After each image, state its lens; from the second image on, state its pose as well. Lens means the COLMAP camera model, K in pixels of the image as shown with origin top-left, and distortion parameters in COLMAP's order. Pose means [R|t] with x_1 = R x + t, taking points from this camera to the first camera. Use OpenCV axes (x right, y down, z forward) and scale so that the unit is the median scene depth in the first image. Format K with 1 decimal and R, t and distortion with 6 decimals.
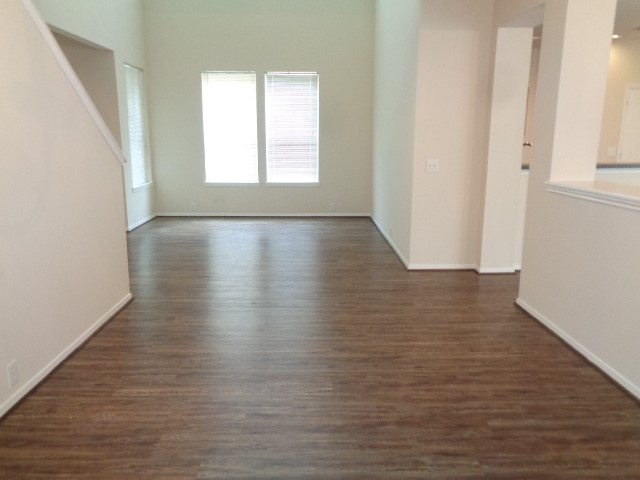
lens RADIAL K [[483.4, 0, 318.1], [0, 483.4, 240.0], [0, 0, 1]] dist [-0.007556, -0.000318]
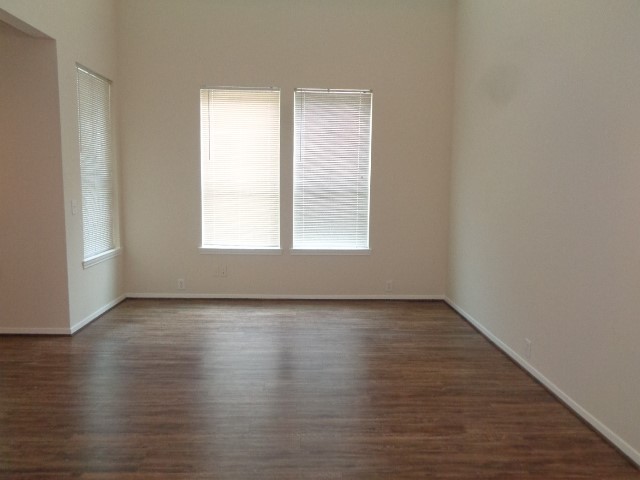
lens RADIAL K [[483.4, 0, 322.6], [0, 483.4, 236.7], [0, 0, 1]] dist [-0.007556, -0.000318]
pose [[0.999819, 0.005081, 0.018324, -0.080306], [-0.003100, 0.994299, -0.106586, -0.067393], [-0.018761, 0.106510, 0.994135, 0.342624]]
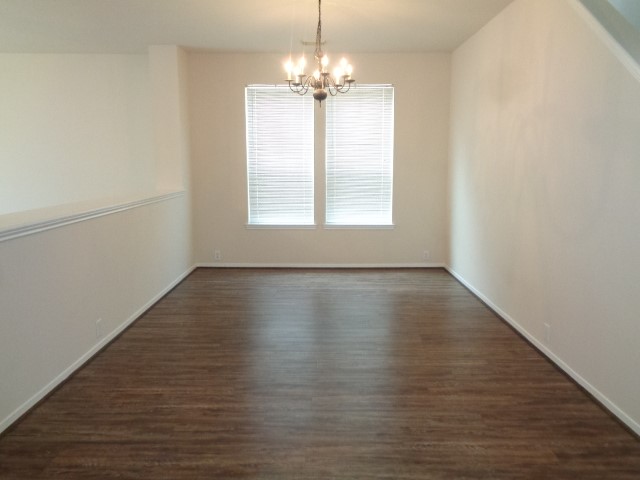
lens RADIAL K [[483.4, 0, 317.0], [0, 483.4, 237.7], [0, 0, 1]] dist [-0.007556, -0.000318]
pose [[-0.999415, -0.005973, 0.033665, -0.010155], [0.006576, 0.932662, 0.360692, -0.390809], [-0.033552, 0.360702, -0.932077, 1.781854]]
